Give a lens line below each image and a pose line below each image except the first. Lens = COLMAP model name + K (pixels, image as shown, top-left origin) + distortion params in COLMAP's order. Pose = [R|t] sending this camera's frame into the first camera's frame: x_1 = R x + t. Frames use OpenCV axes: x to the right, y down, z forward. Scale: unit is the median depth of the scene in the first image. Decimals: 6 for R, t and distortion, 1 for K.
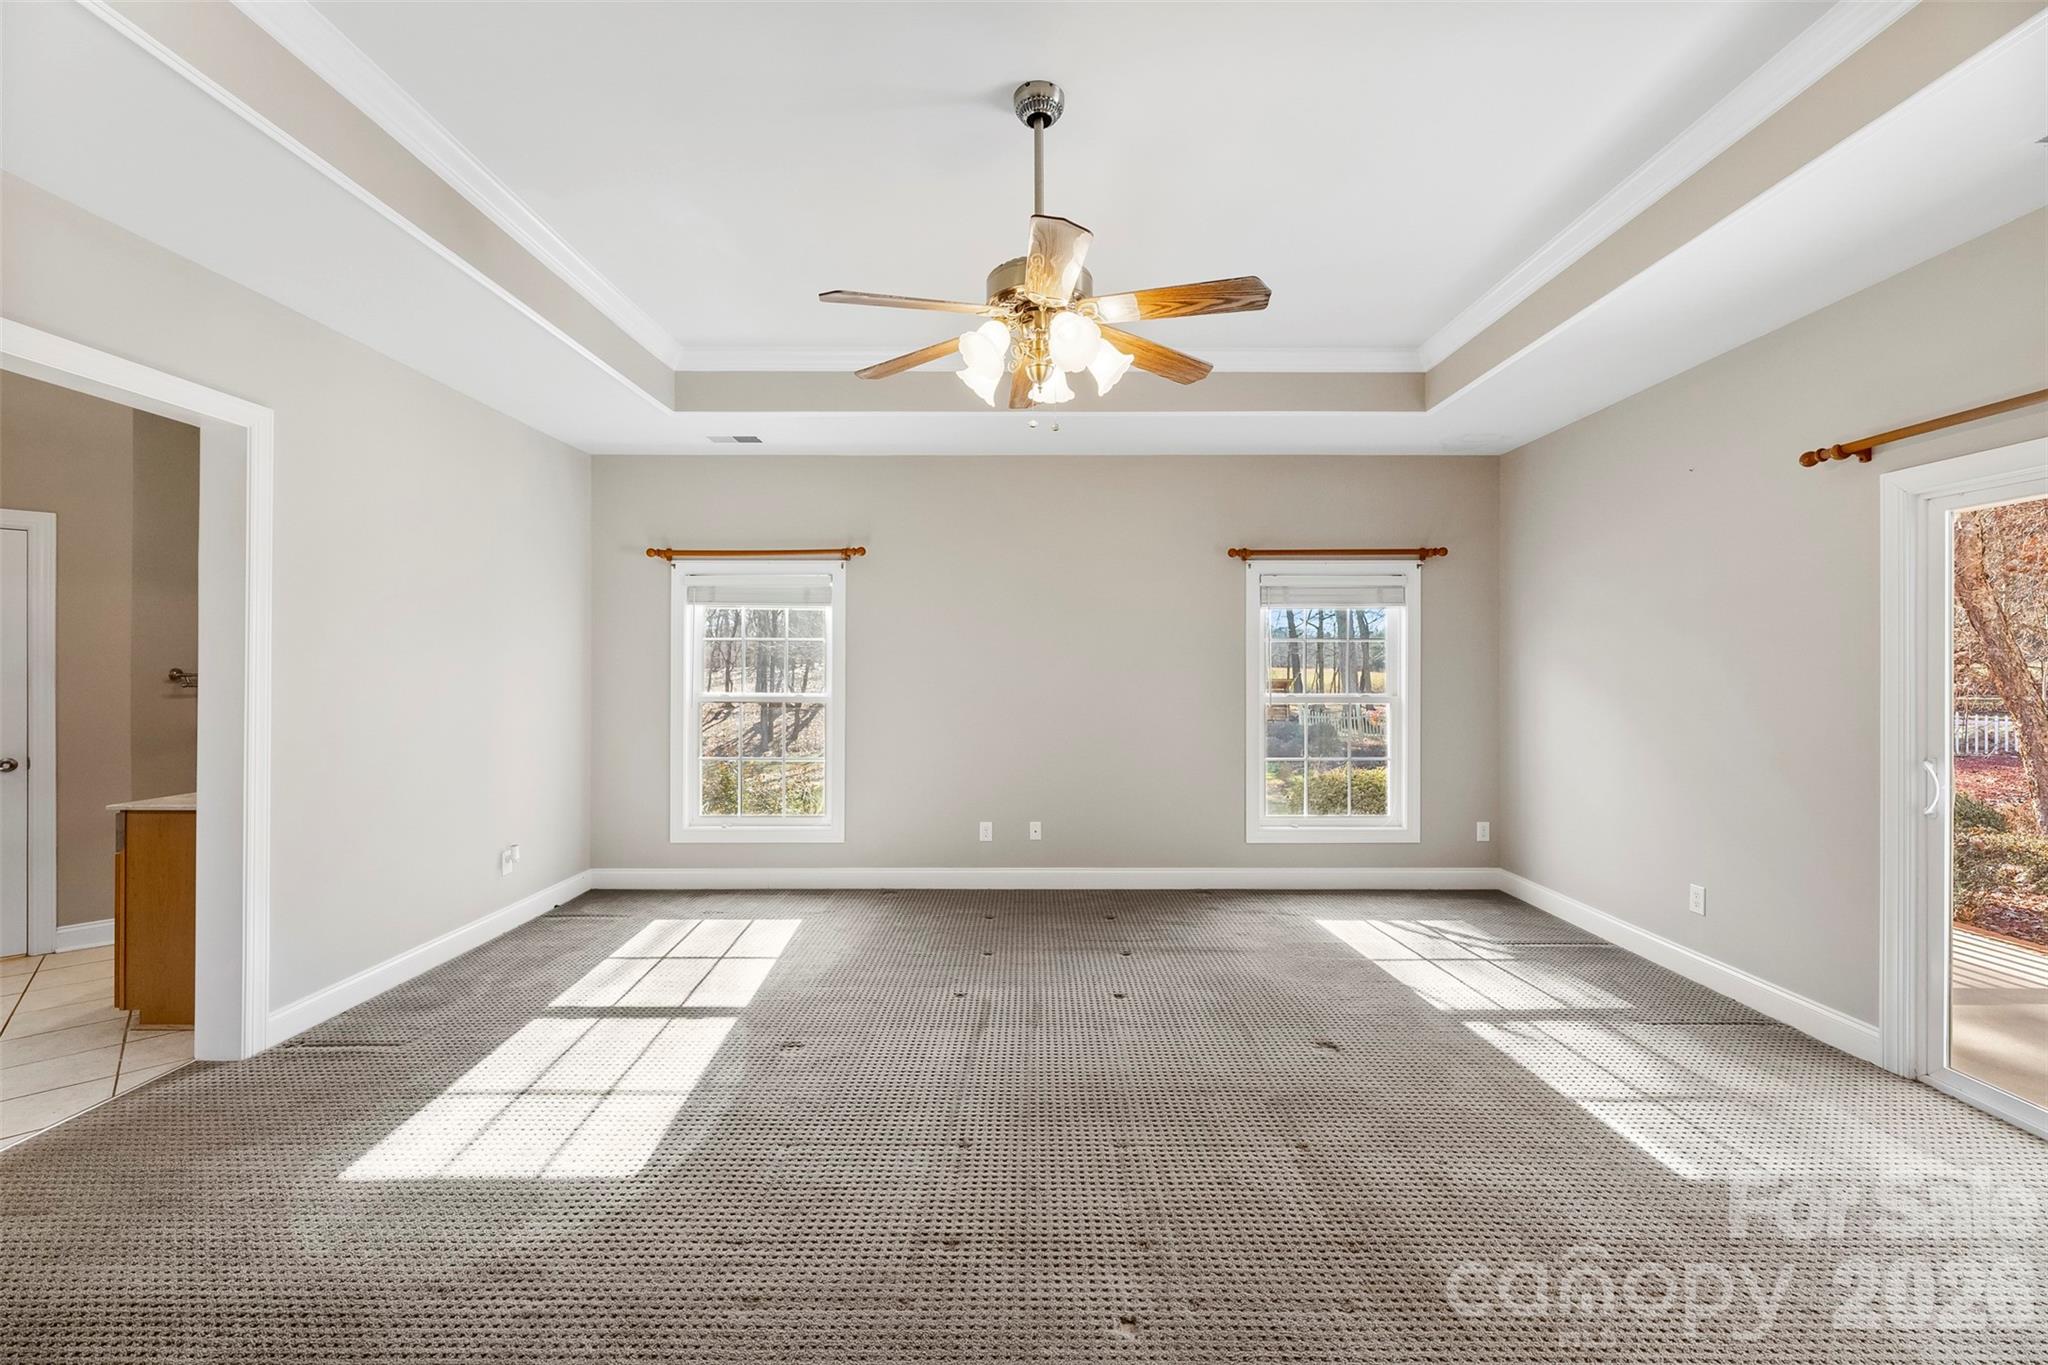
lens RADIAL K [[837.7, 0, 966.5], [0, 837.7, 673.2], [0, 0, 1]] dist [-0.000070, -0.000168]
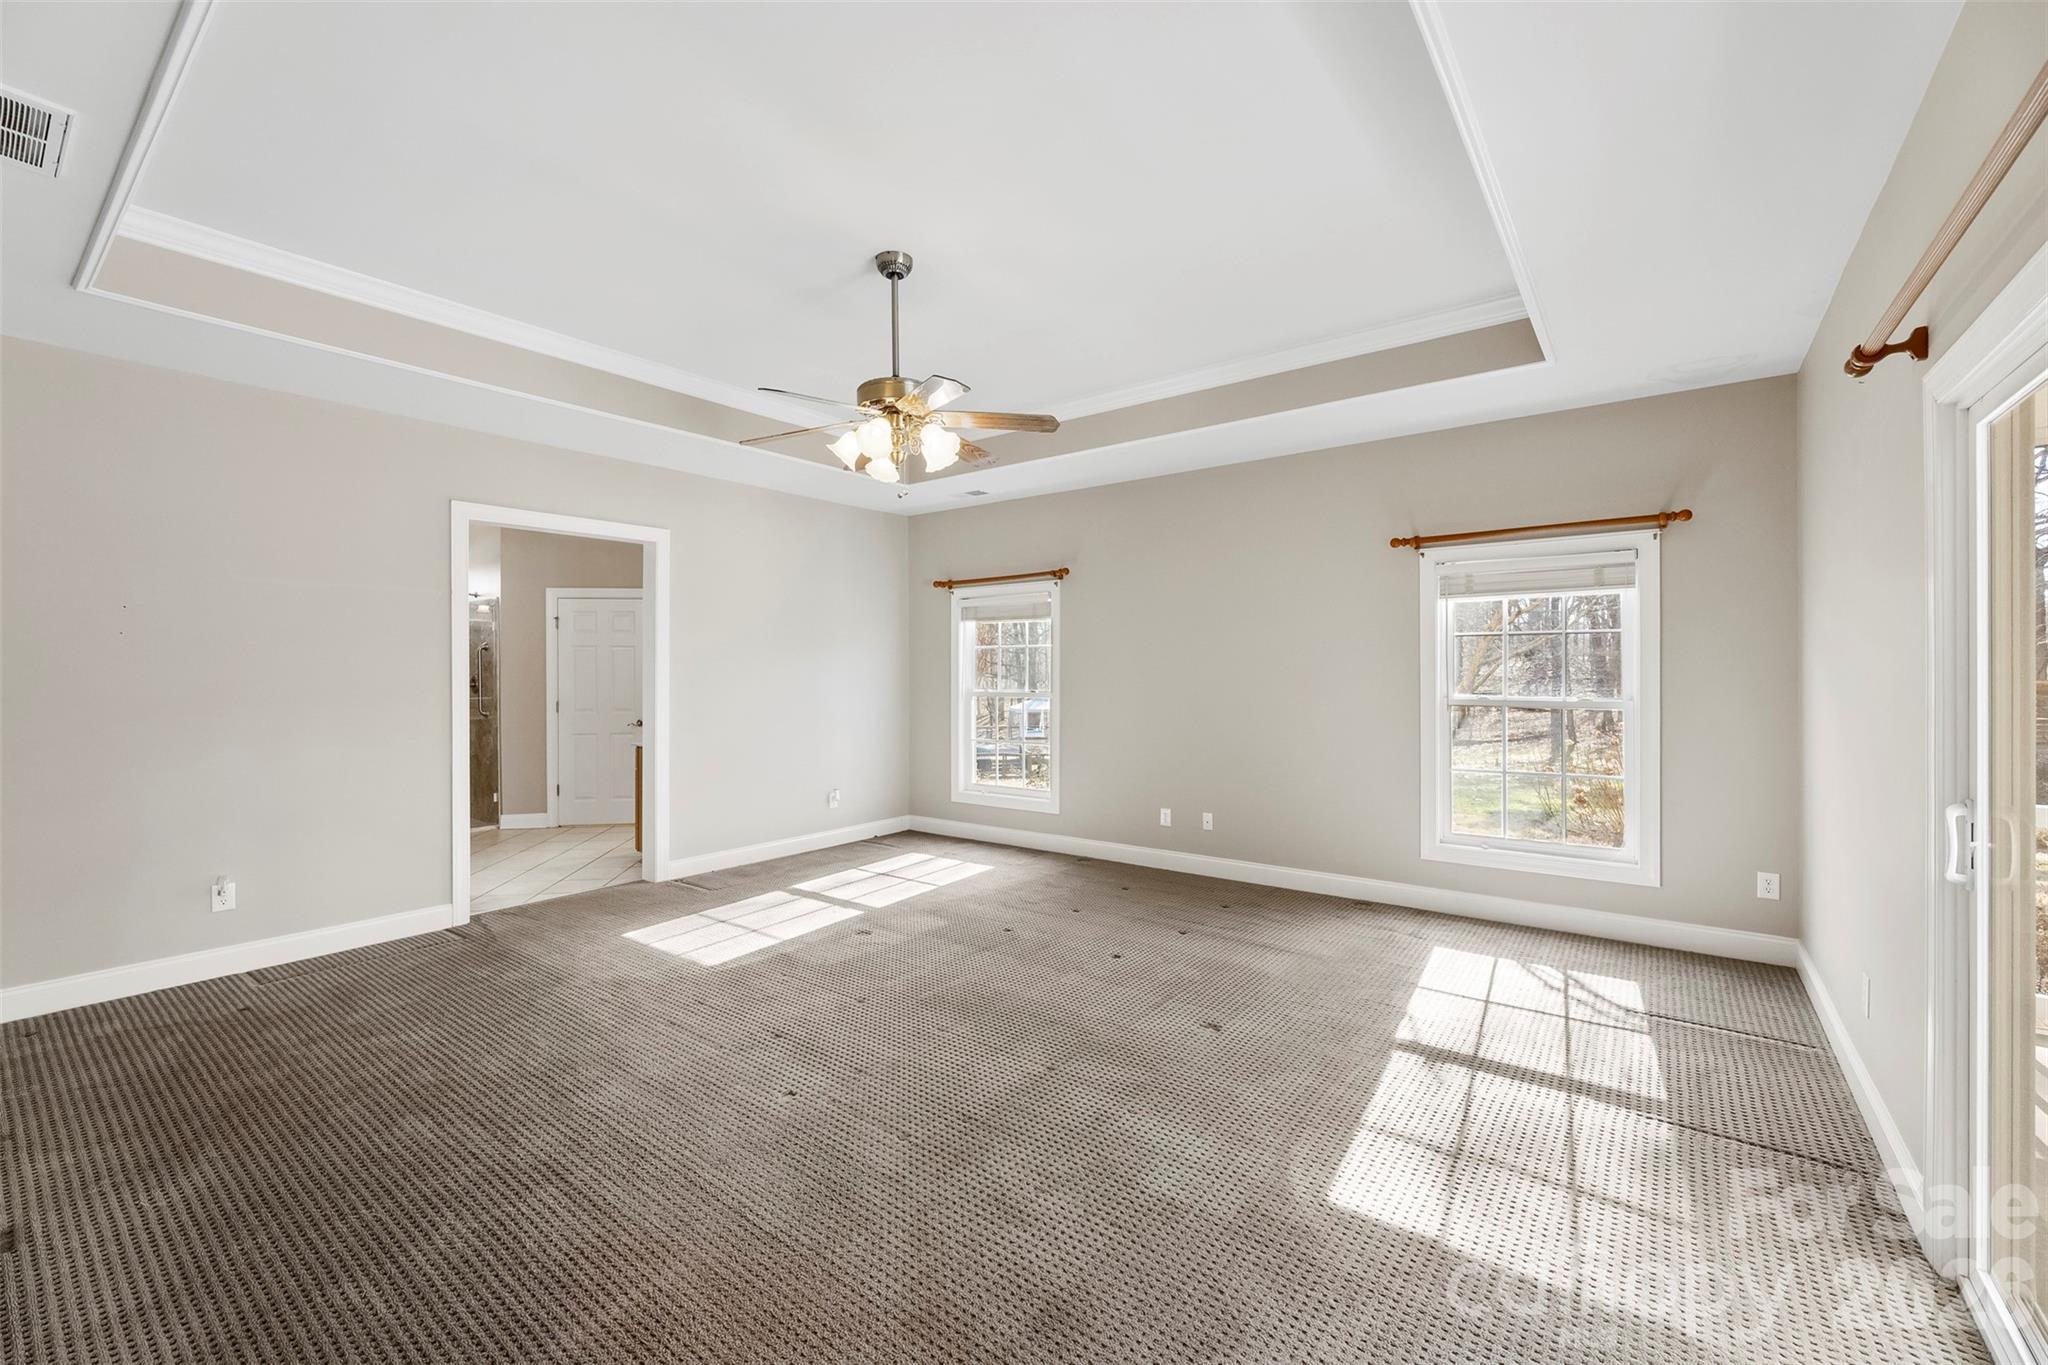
lens RADIAL K [[837.7, 0, 1021.1], [0, 837.7, 683.4], [0, 0, 1]] dist [-0.000070, -0.000168]
pose [[0.794278, 0.005007, -0.607534, 0.628207], [0.003339, 0.999915, 0.012607, -0.001721], [0.607545, -0.012042, 0.794194, 0.014157]]
